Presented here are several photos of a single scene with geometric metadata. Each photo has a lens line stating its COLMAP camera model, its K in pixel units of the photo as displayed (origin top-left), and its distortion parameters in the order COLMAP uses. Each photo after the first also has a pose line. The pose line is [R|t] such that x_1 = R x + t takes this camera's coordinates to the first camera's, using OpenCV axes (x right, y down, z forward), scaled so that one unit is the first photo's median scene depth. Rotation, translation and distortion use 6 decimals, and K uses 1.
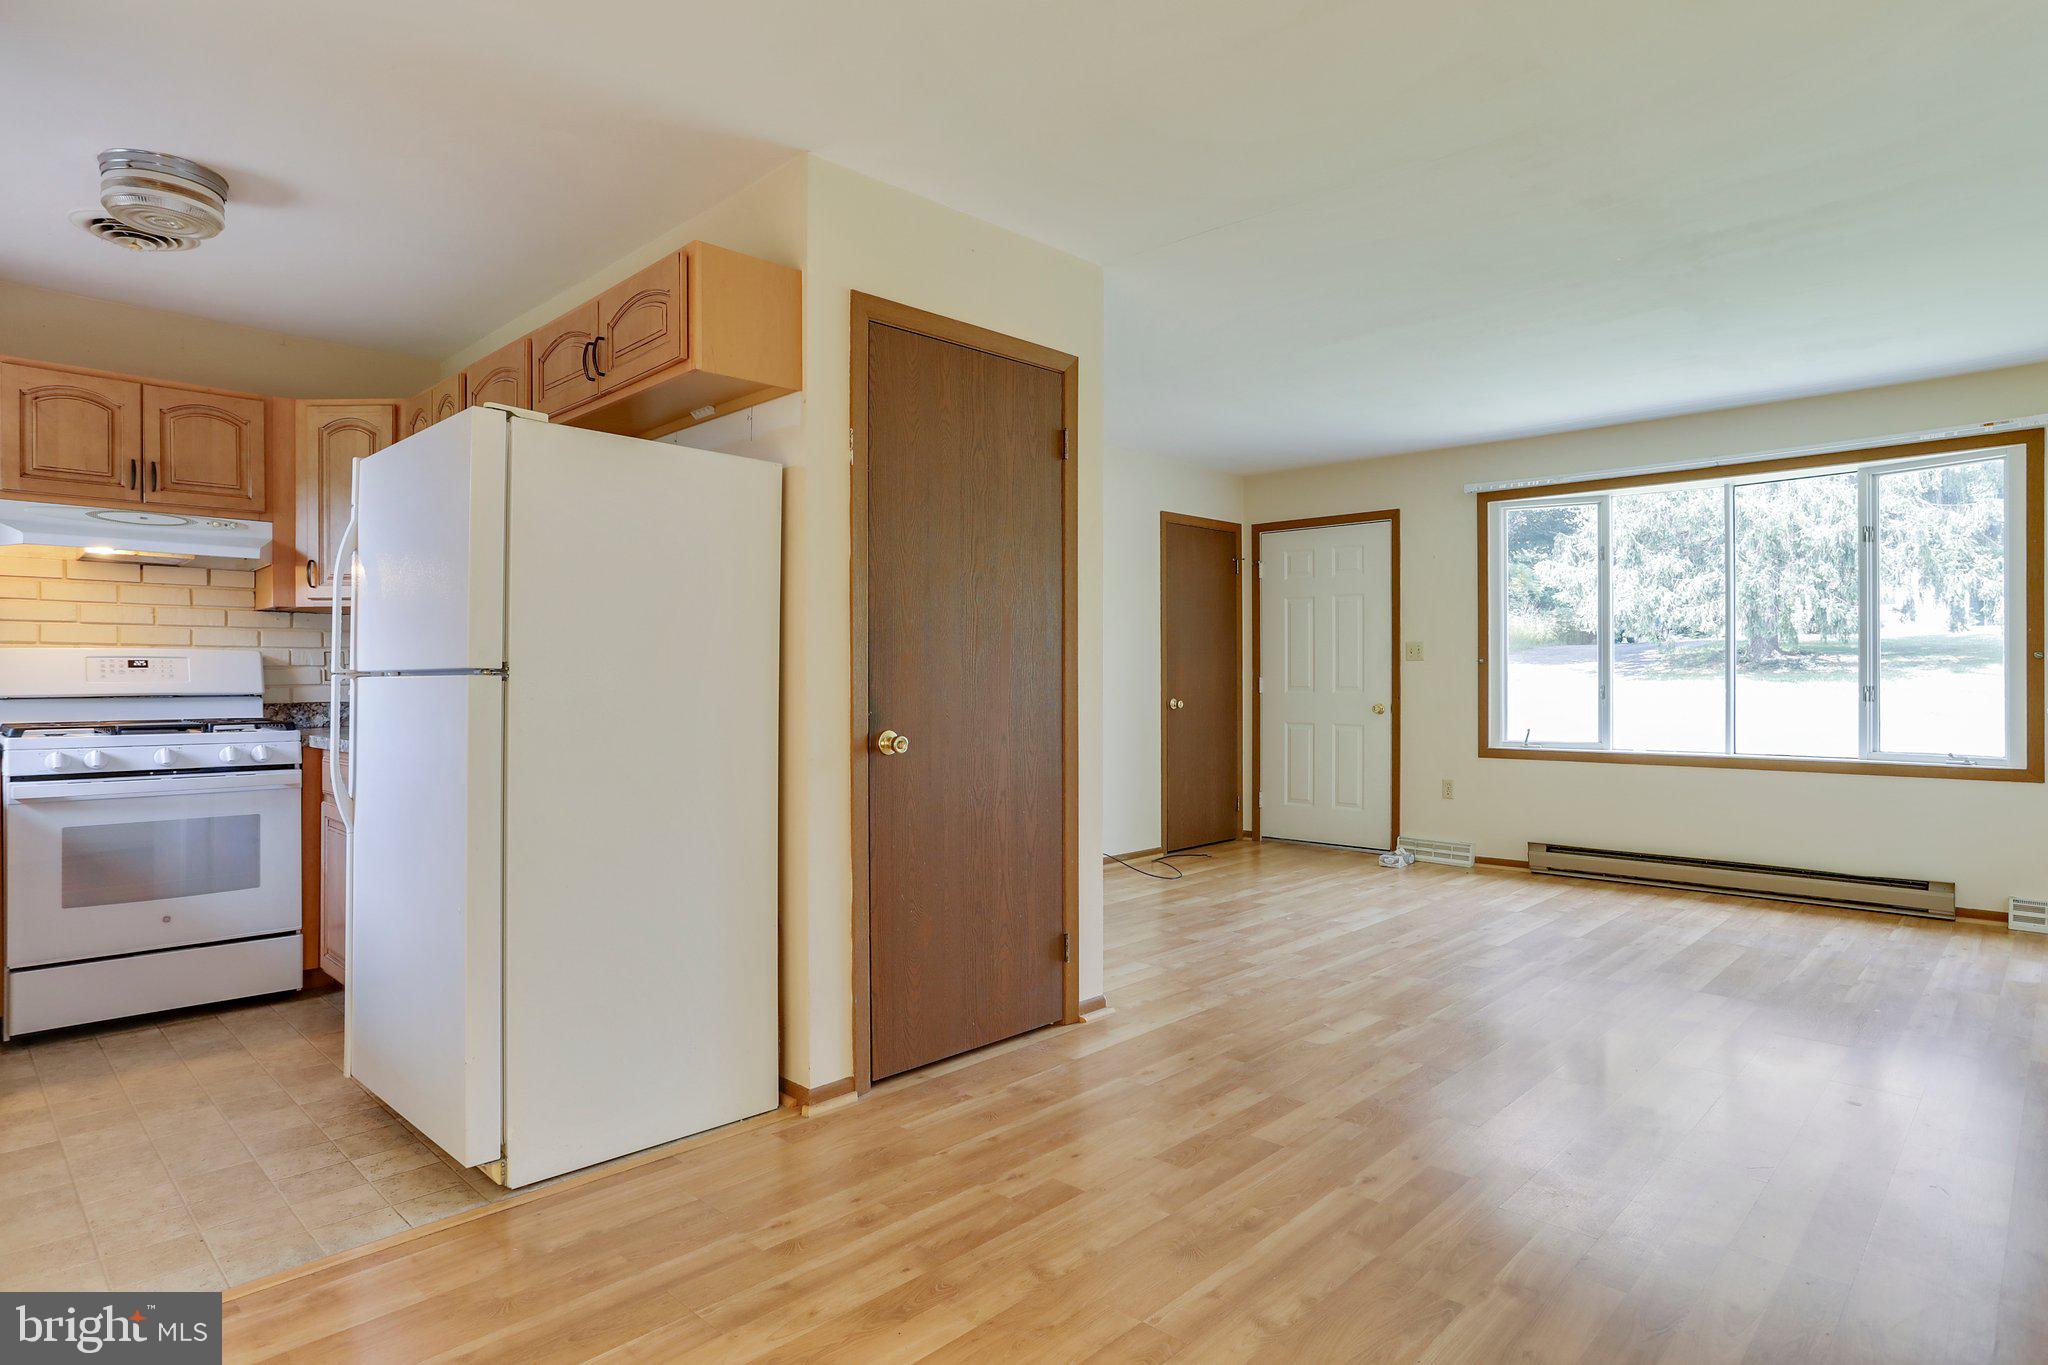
lens RADIAL K [[1117.1, 0, 1013.8], [0, 1117.1, 684.1], [0, 0, 1]] dist [-0.051155, 0.029159]
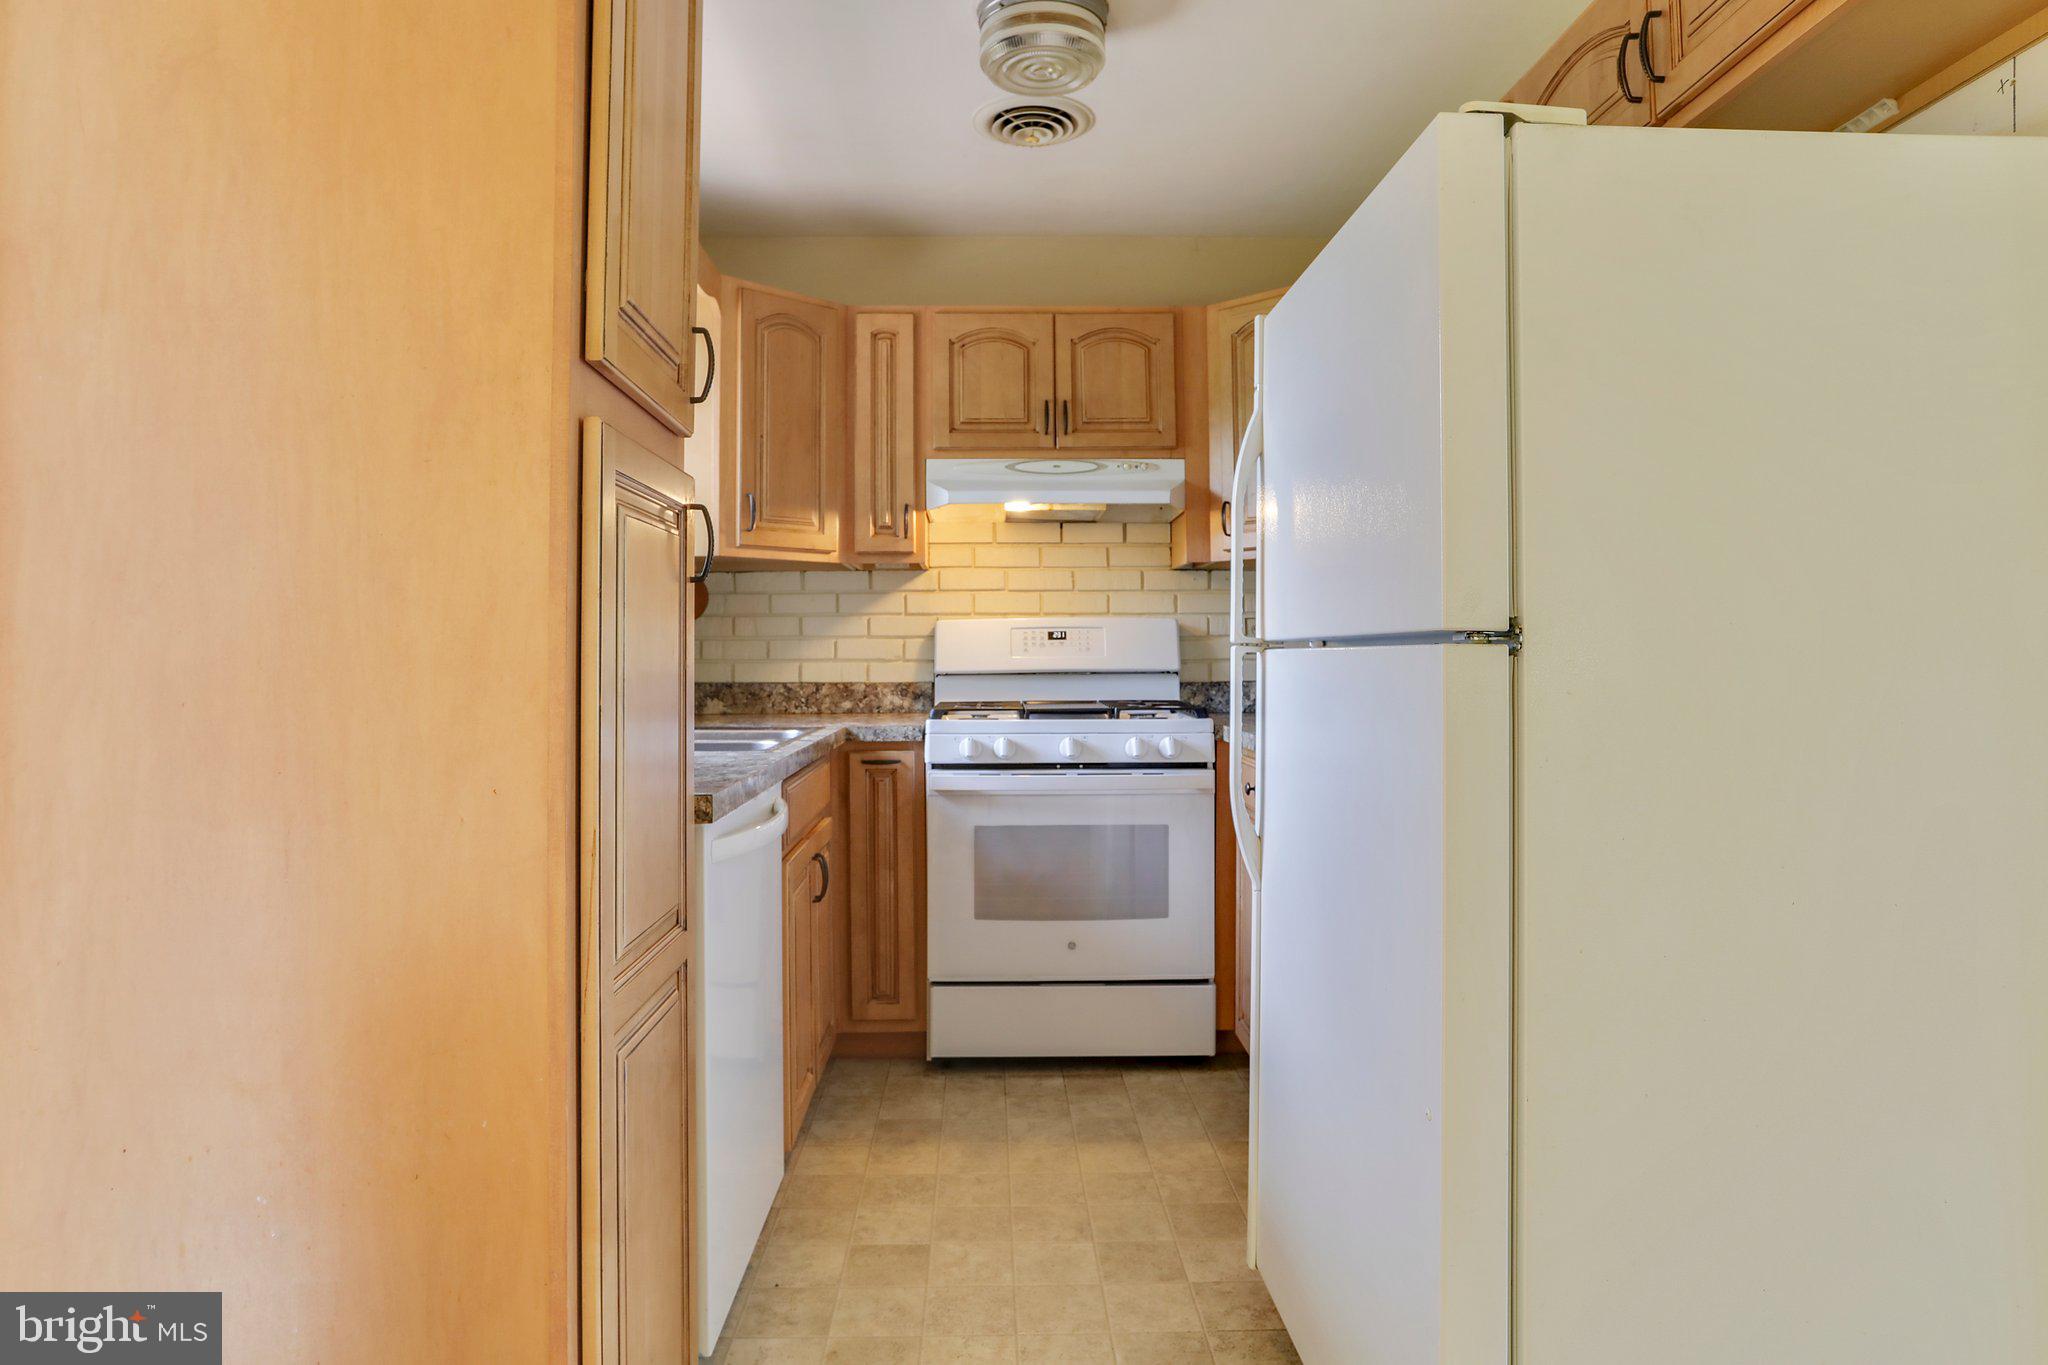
lens RADIAL K [[1220.3, 0, 1020.0], [0, 1220.3, 606.9], [0, 0, 1]] dist [-0.049880, 0.000252]
pose [[0.722551, -0.028888, -0.690713, -0.156352], [0.001000, 0.999169, -0.040742, -0.001773], [0.691317, 0.028748, 0.721980, 0.290761]]
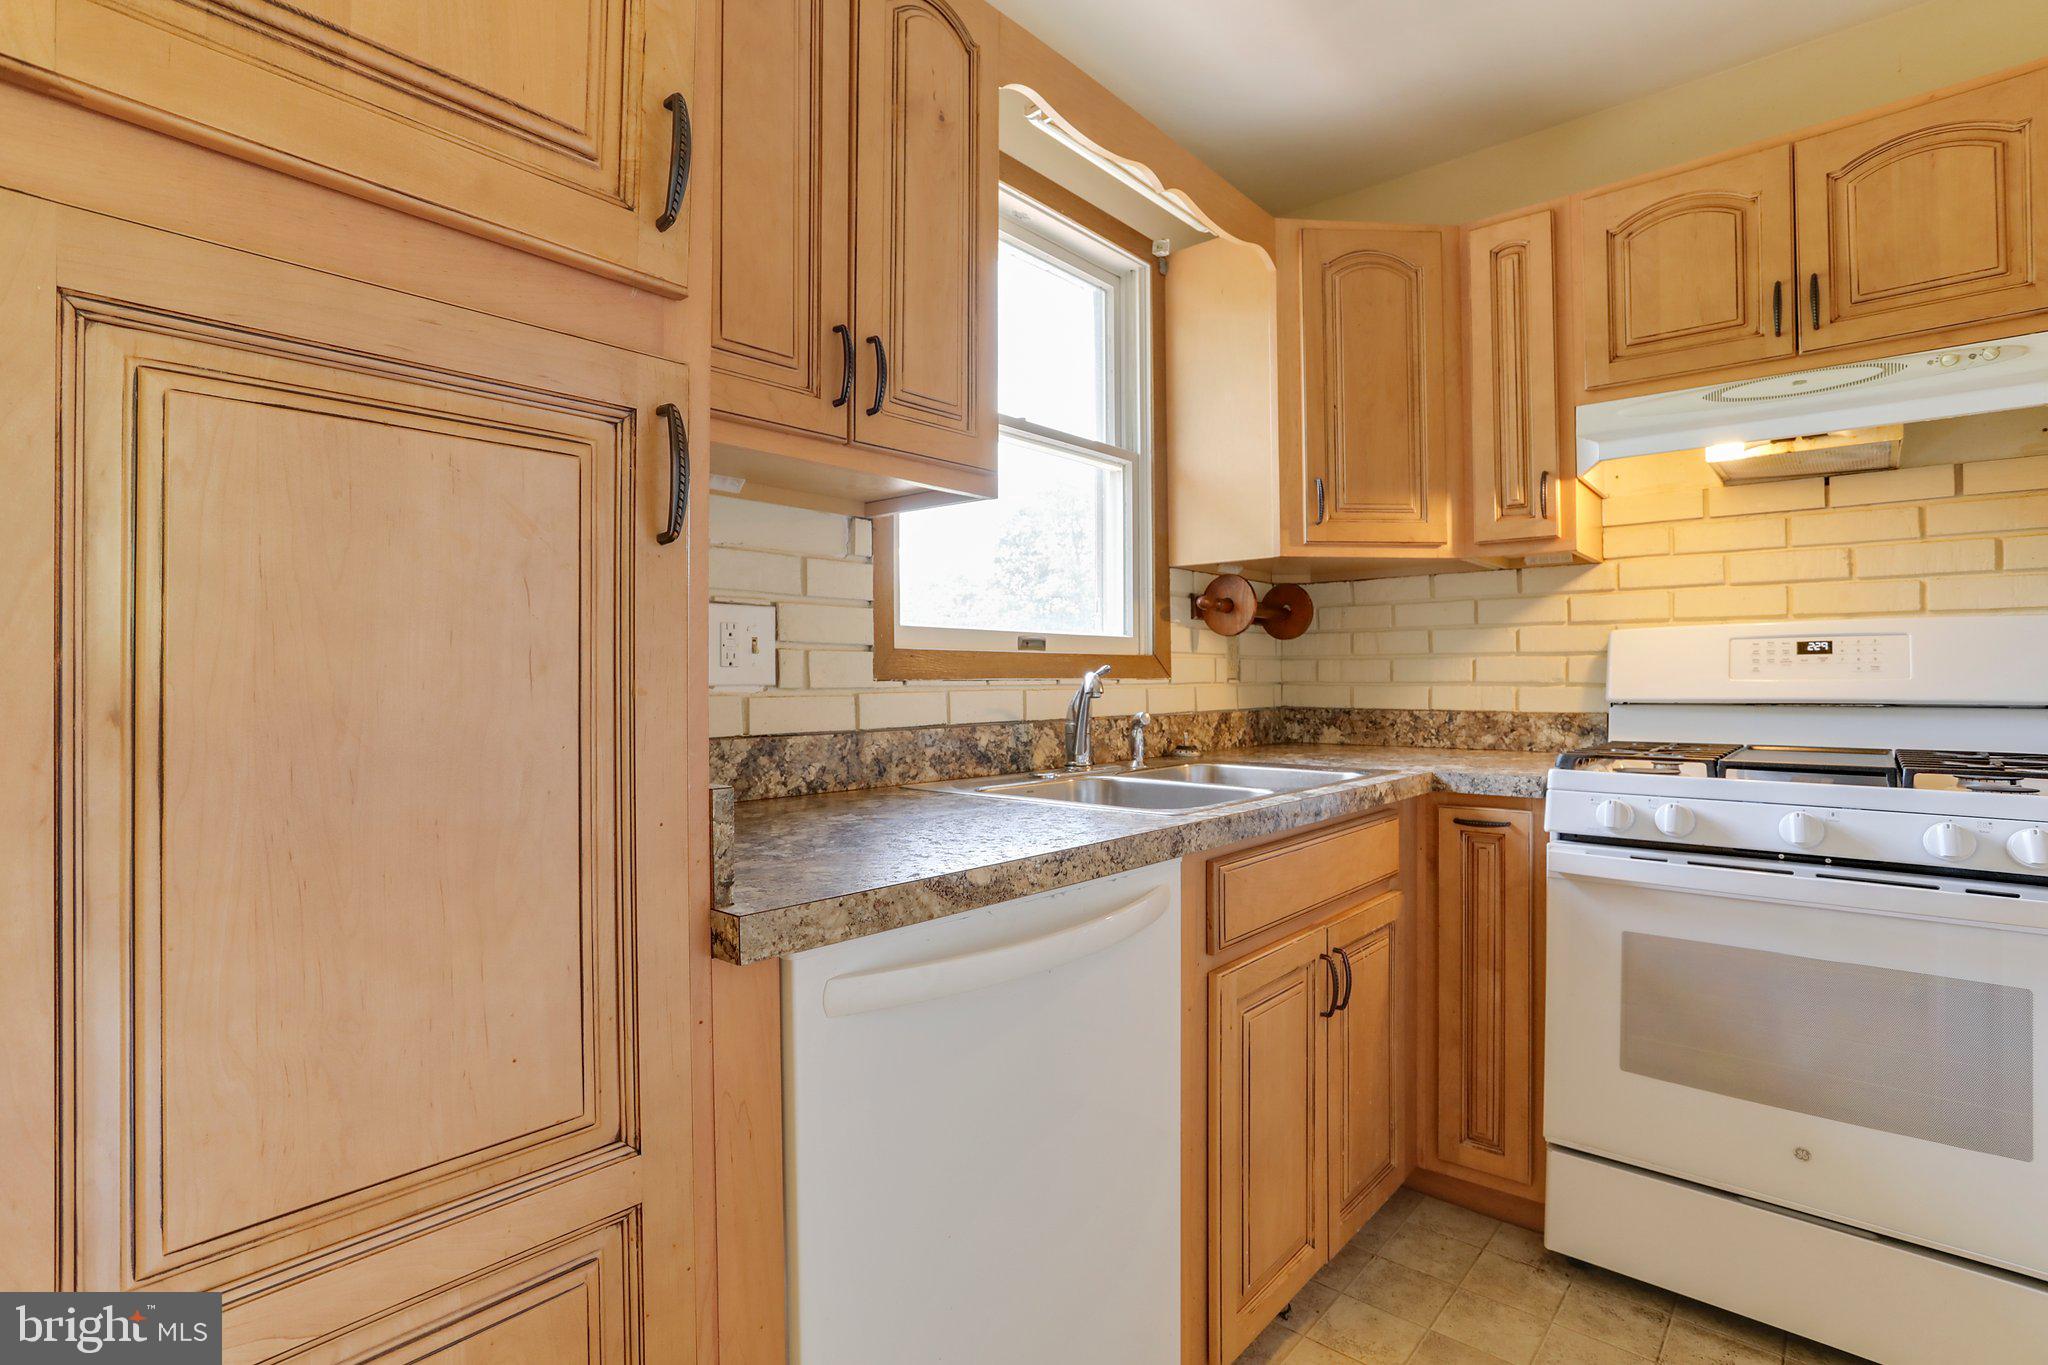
lens RADIAL K [[1004.2, 0, 1011.8], [0, 1004.2, 673.1], [0, 0, 1]] dist [-0.063143, 0.033242]
pose [[0.063626, -0.005112, -0.997961, -0.333172], [-0.002900, 0.999982, -0.005307, -0.001278], [0.997970, 0.003232, 0.063610, 0.577704]]
